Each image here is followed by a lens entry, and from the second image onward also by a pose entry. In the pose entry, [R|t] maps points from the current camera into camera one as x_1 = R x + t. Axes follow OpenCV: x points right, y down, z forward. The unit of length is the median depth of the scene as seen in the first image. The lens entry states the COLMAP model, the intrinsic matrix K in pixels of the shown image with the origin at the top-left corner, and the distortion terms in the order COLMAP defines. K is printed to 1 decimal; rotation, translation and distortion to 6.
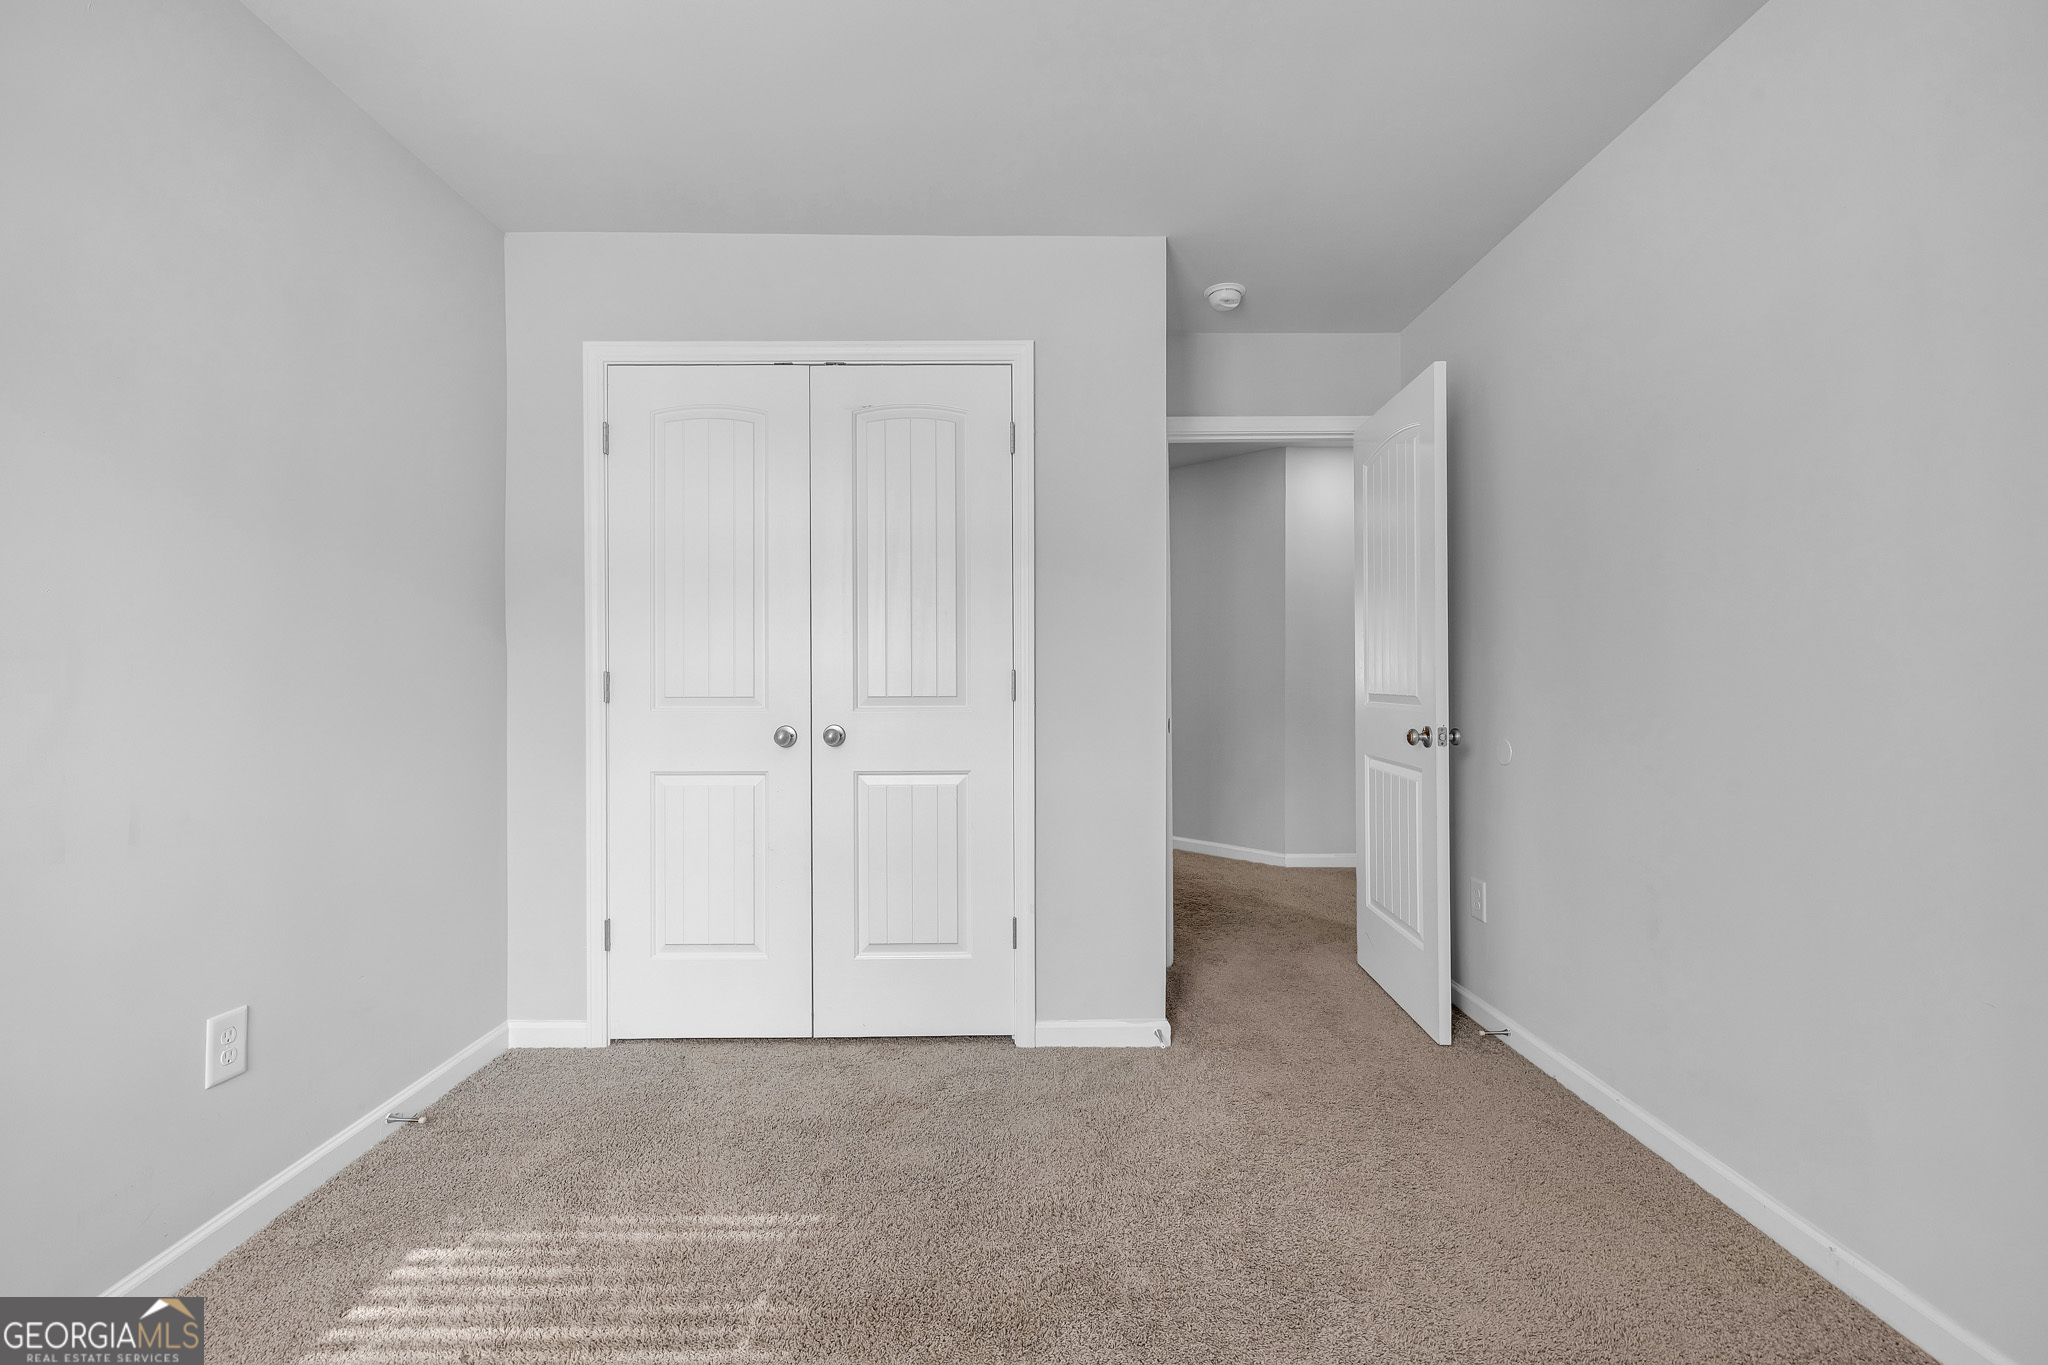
lens RADIAL K [[886.0, 0, 1024.4], [0, 886.0, 649.6], [0, 0, 1]] dist [0.002492, -0.000050]
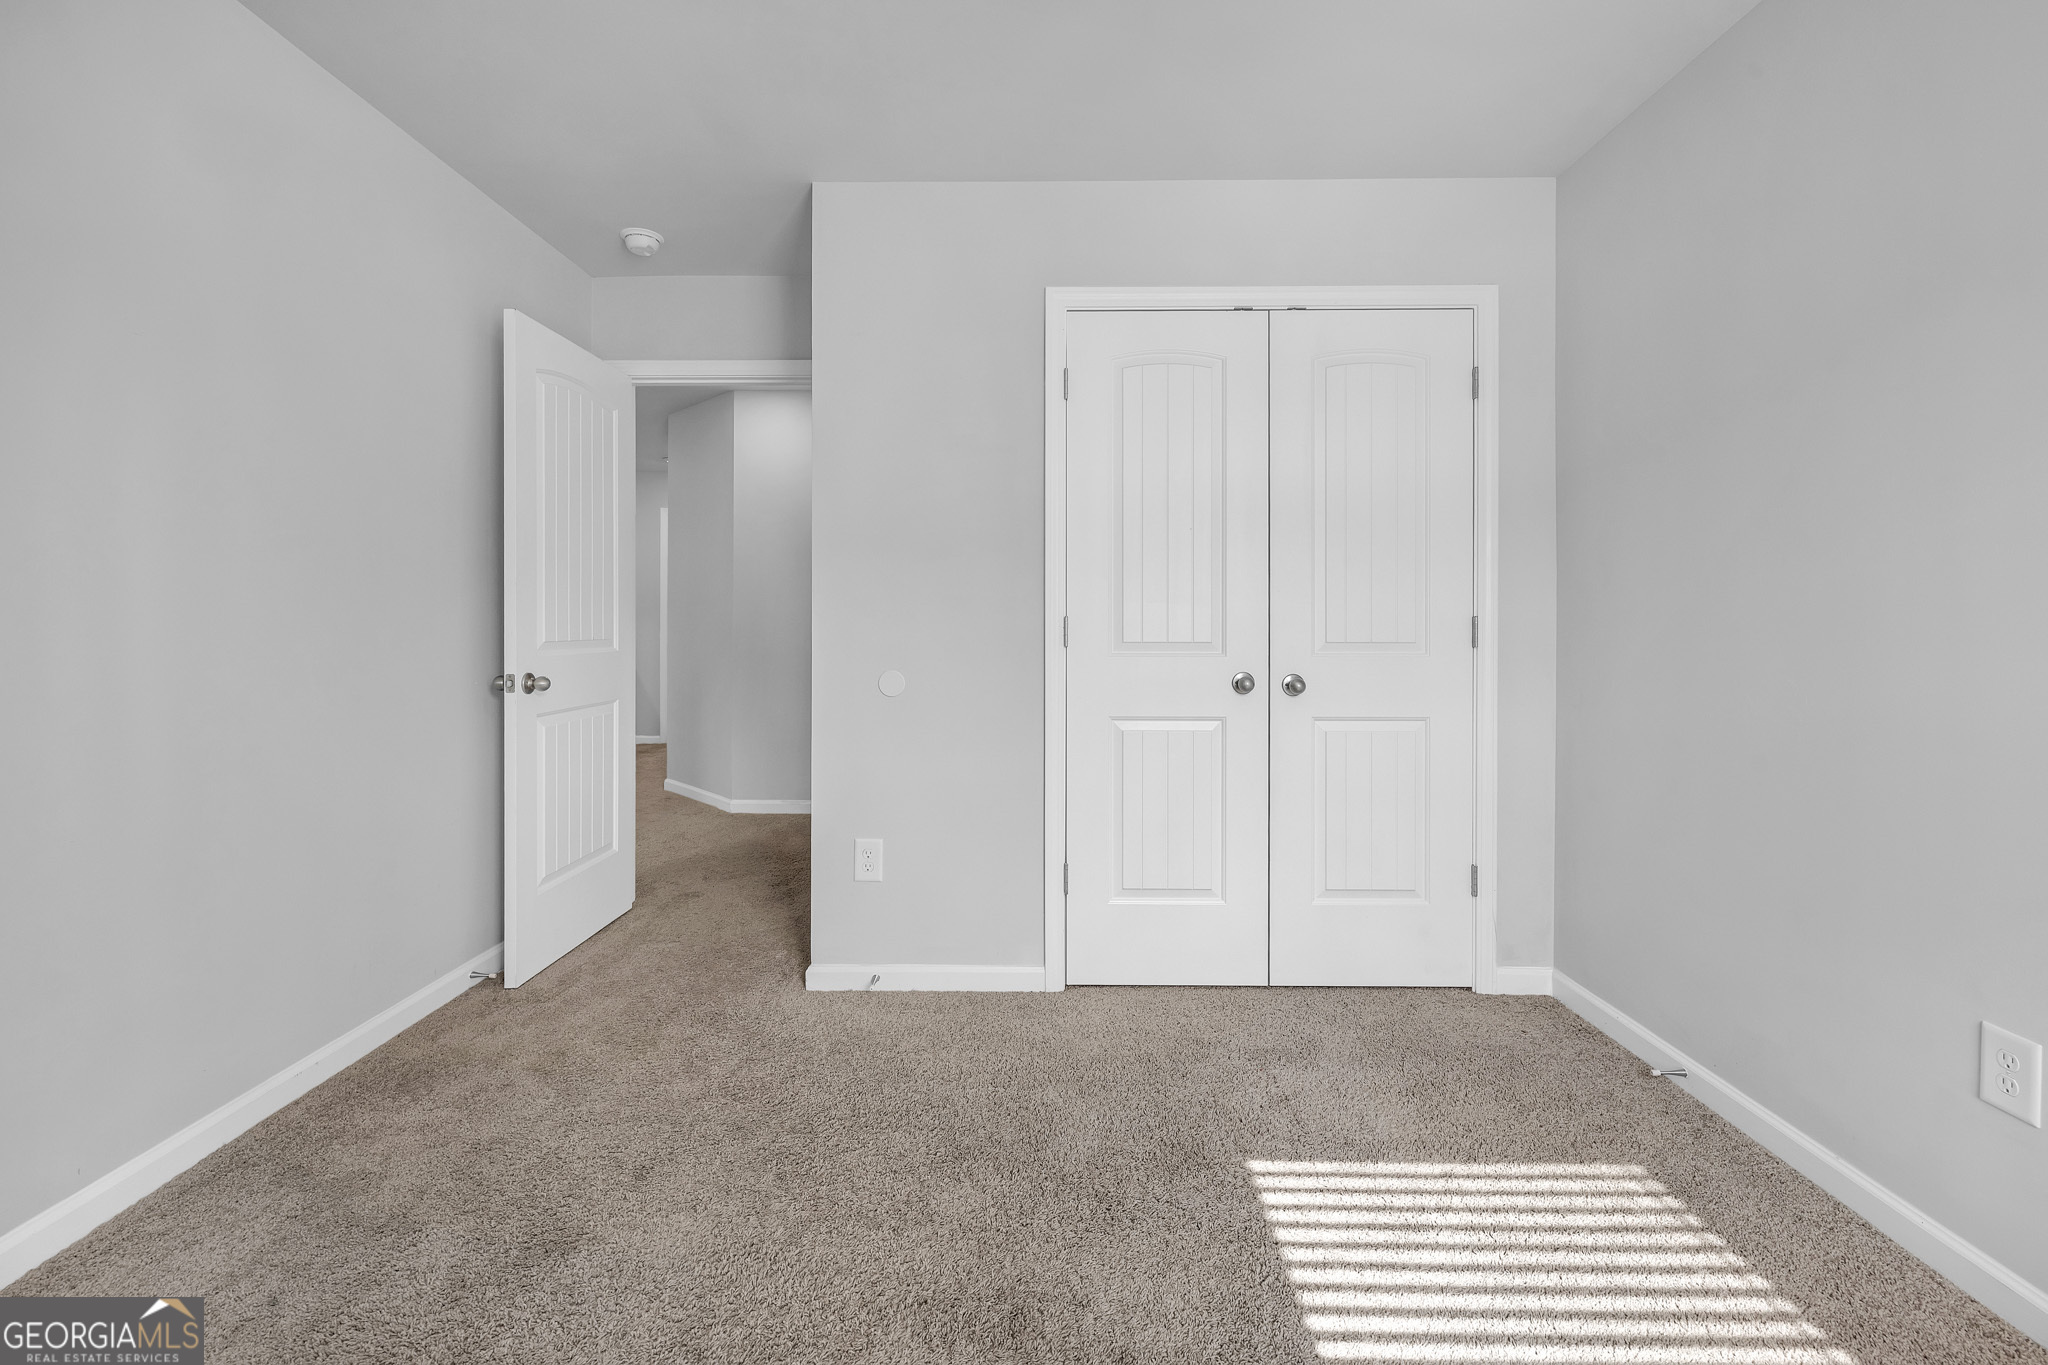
lens RADIAL K [[888.8, 0, 1026.0], [0, 888.8, 590.4], [0, 0, 1]] dist [0.002224, 0.000232]
pose [[0.999880, 0.004684, -0.014756, -0.501225], [-0.004772, 0.999971, -0.005929, 0.002131], [0.014727, 0.005999, 0.999874, -0.004789]]
